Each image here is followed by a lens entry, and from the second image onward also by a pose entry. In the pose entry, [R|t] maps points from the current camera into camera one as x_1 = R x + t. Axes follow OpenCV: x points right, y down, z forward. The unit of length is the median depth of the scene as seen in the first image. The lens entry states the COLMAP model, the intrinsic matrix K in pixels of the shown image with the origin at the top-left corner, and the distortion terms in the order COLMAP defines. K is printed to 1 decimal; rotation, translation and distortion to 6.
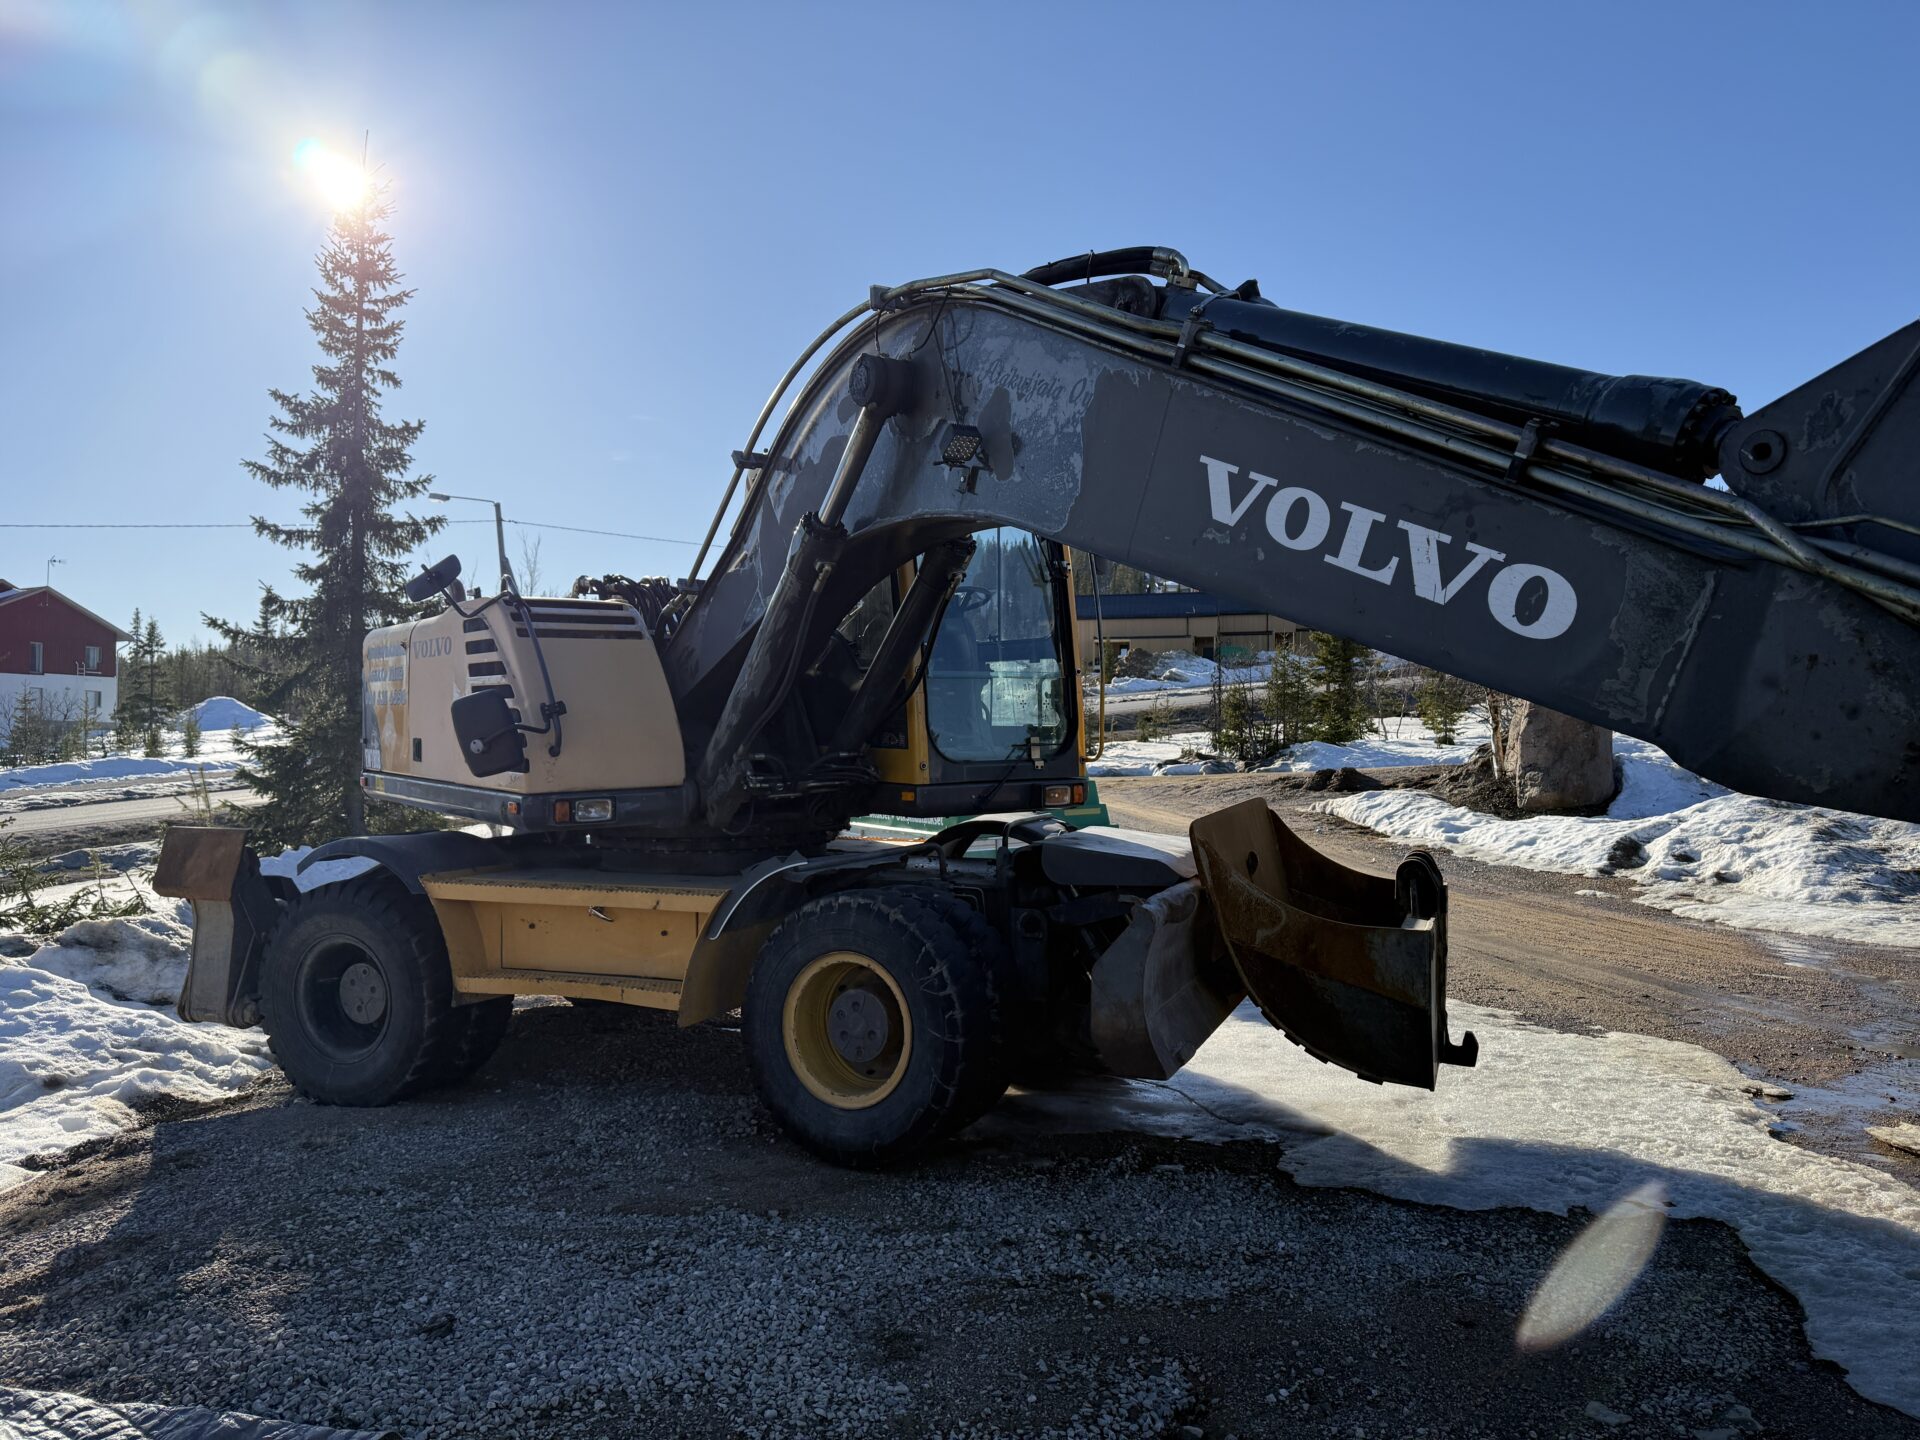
lens RADIAL K [[1365.4, 0, 952.8], [0, 1365.4, 735.5], [0, 0, 1]] dist [0.123194, -0.113845]
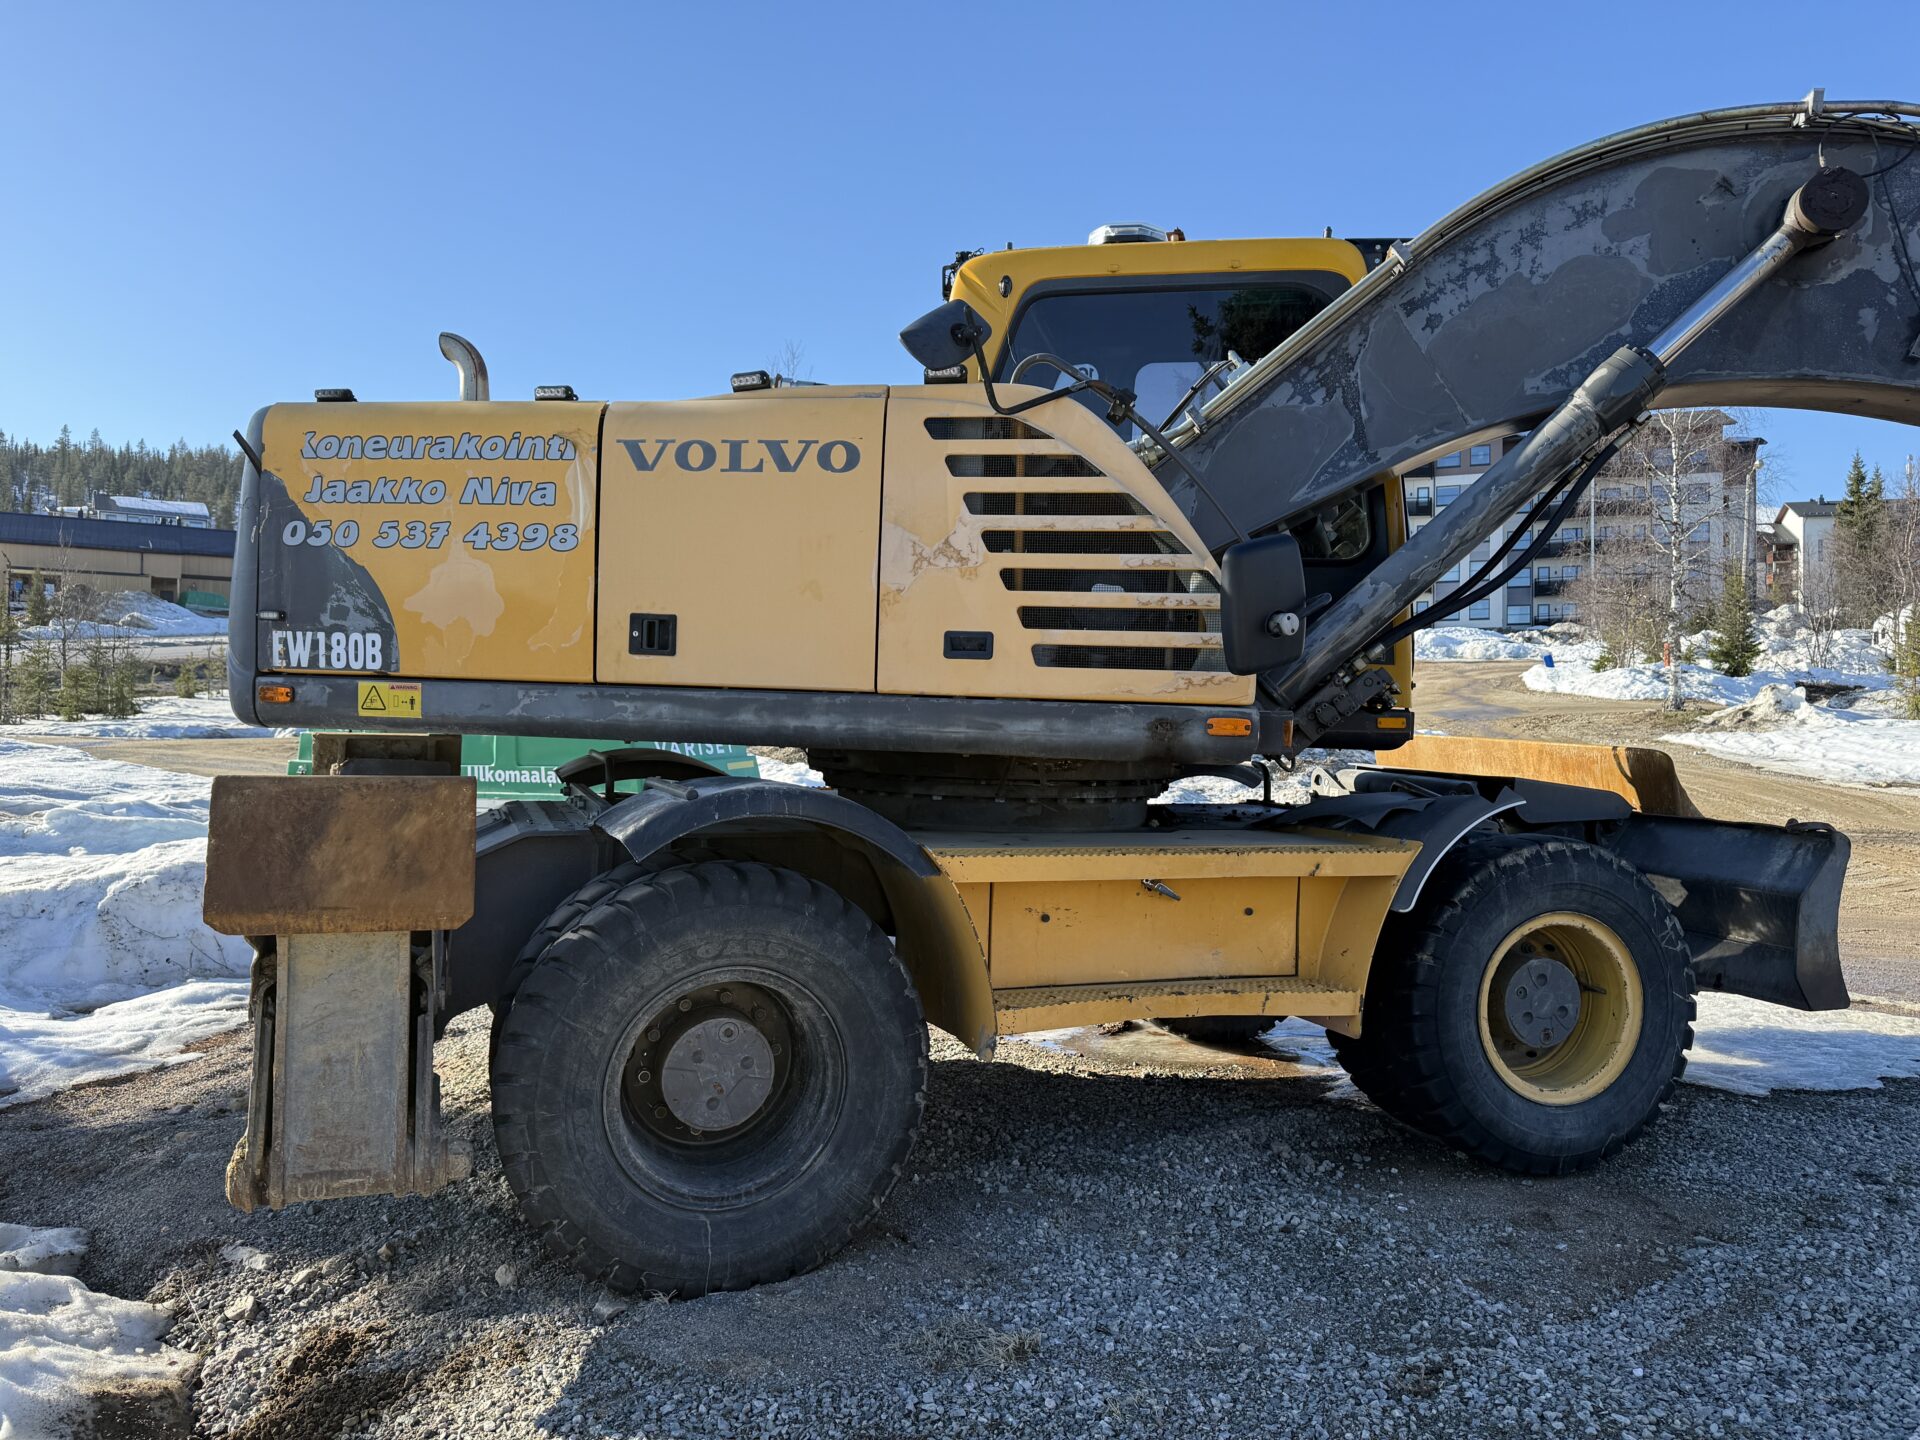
lens RADIAL K [[1345.9, 0, 965.1], [0, 1345.9, 735.3], [0, 0, 1]] dist [0.114837, -0.120701]
pose [[0.714370, 0.006758, 0.699736, -0.650767], [-0.021865, 0.999681, 0.012667, 0.039499], [-0.699427, -0.024349, 0.714290, 0.498671]]
